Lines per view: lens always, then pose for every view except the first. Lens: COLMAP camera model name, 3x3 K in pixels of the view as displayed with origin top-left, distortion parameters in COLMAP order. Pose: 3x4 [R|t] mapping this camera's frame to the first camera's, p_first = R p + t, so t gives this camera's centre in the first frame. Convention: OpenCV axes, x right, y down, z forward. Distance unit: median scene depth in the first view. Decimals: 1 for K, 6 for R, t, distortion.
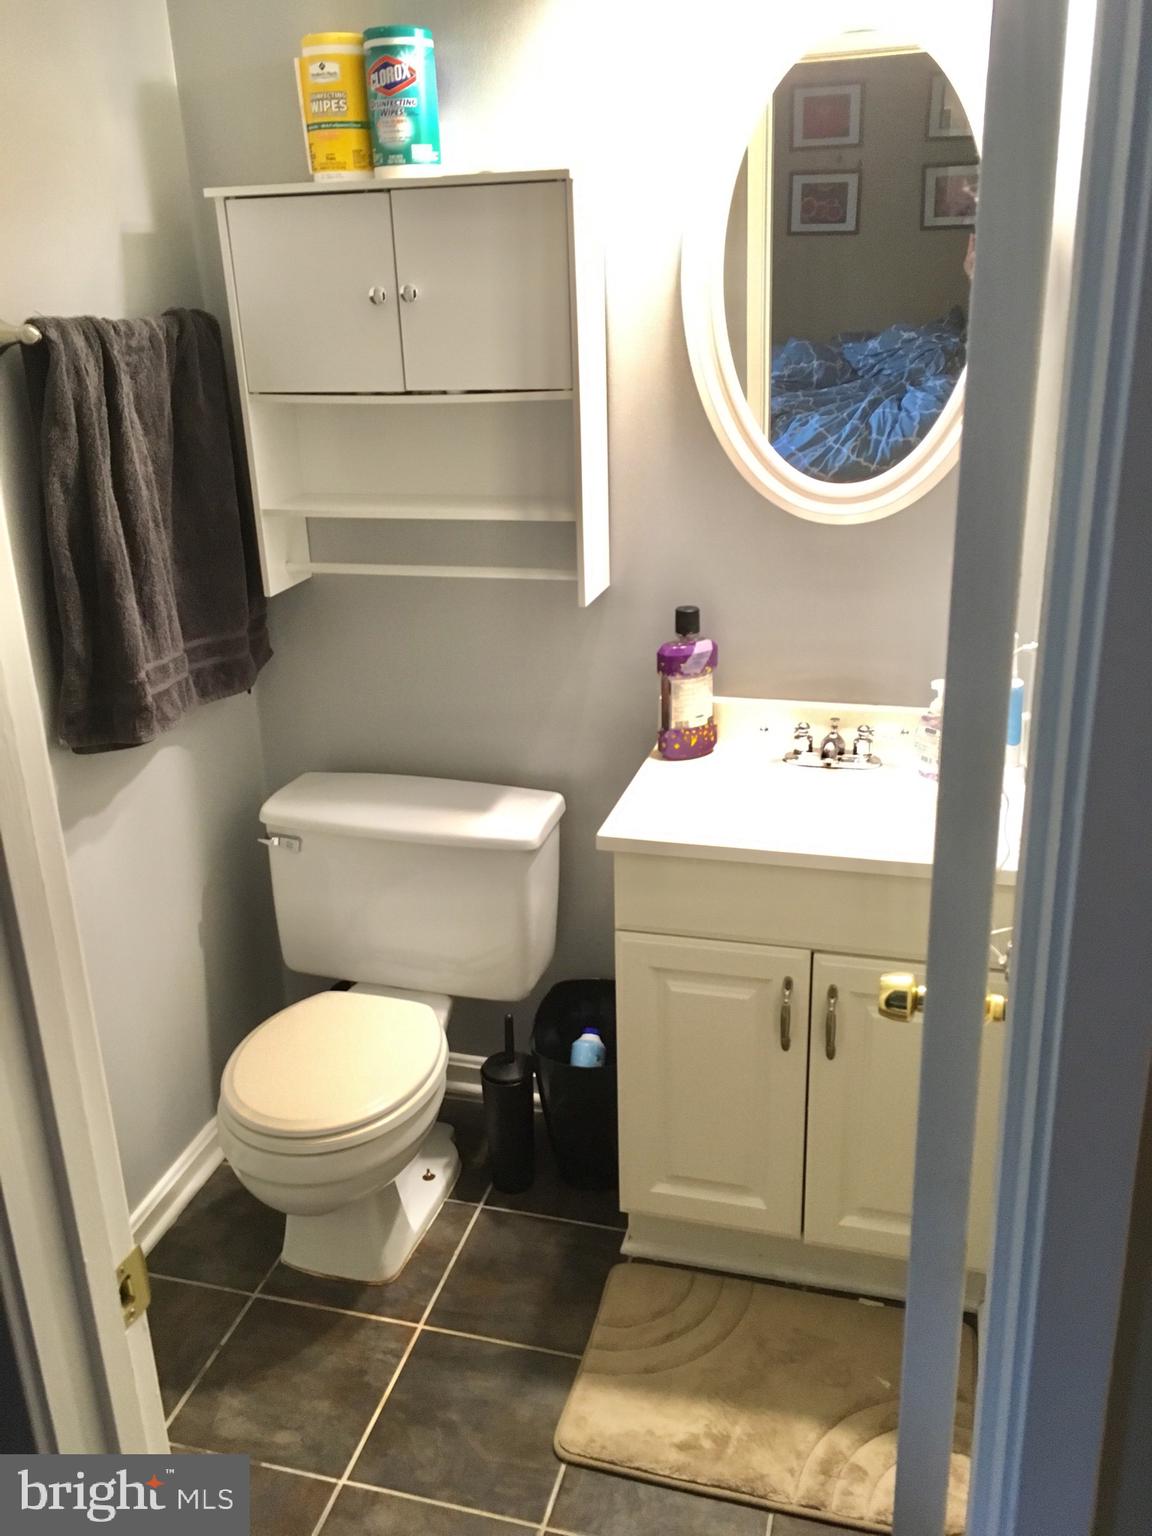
lens RADIAL K [[1298.8, 0, 577.0], [0, 1298.8, 766.5], [0, 0, 1]] dist [0.063388, -0.077951]
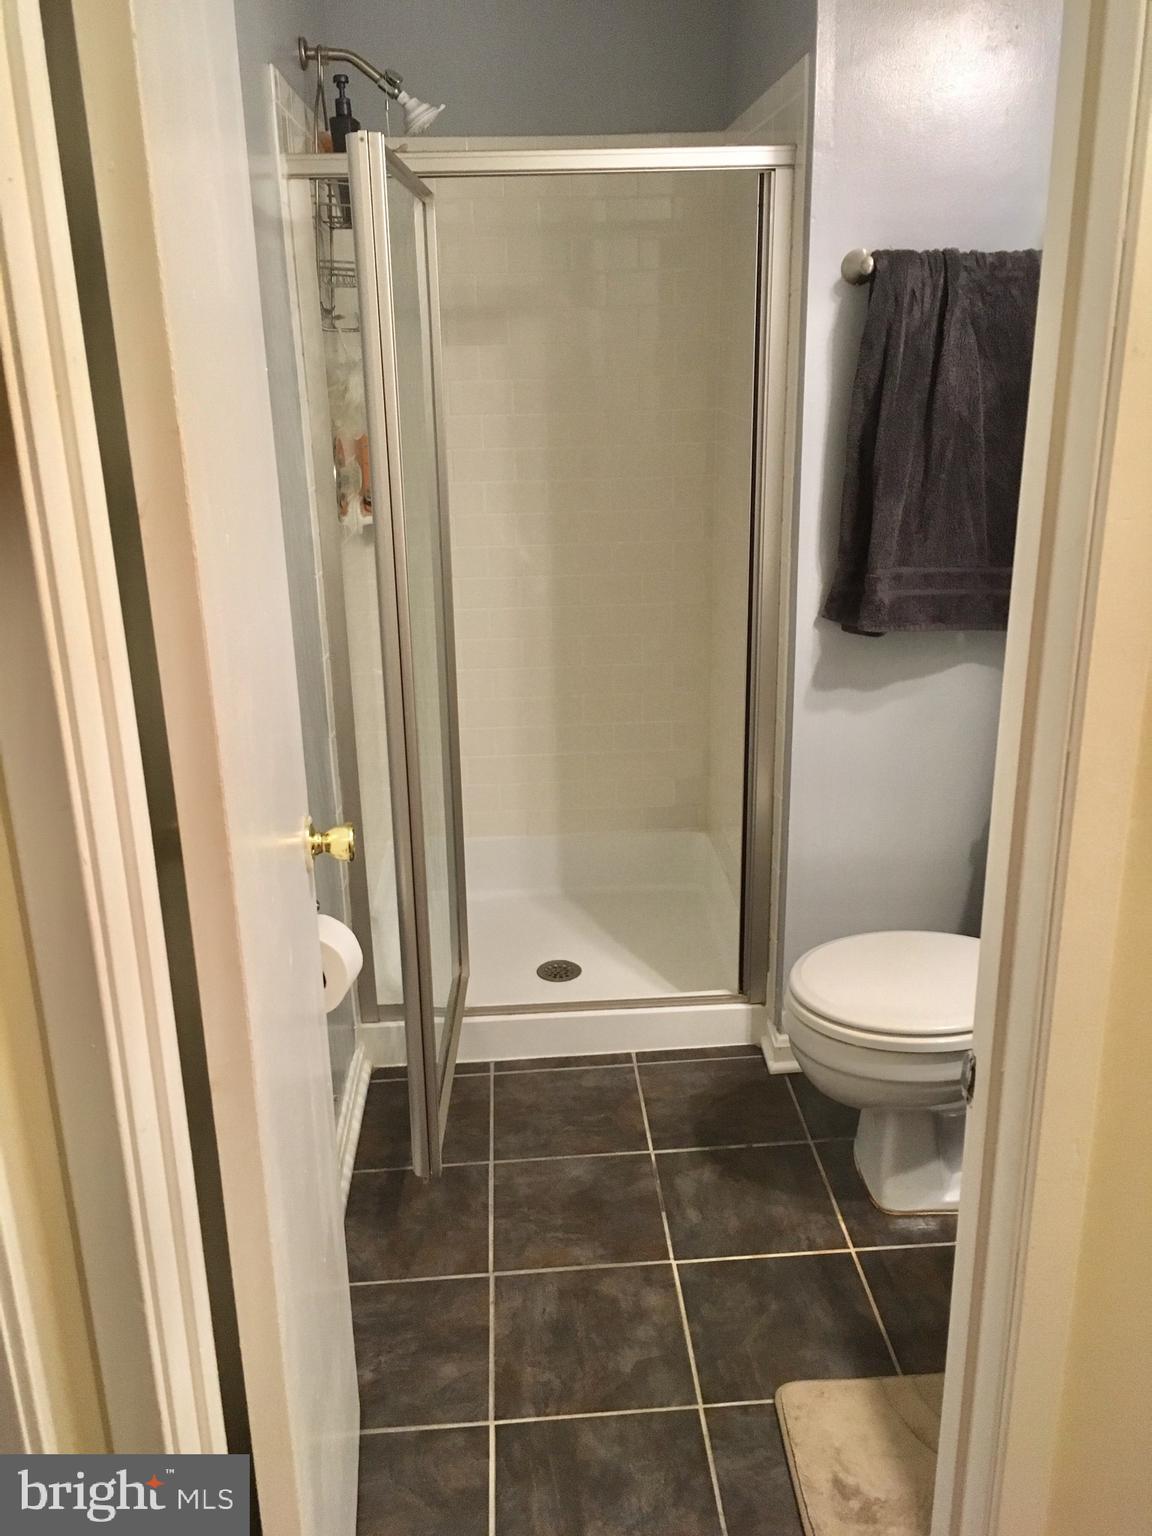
lens RADIAL K [[1298.8, 0, 575.5], [0, 1298.8, 771.0], [0, 0, 1]] dist [0.063388, -0.077951]
pose [[0.316721, 0.322852, -0.891882, 0.633620], [-0.307074, 0.924552, 0.225631, -0.084016], [0.897437, 0.202412, 0.391965, 0.354018]]
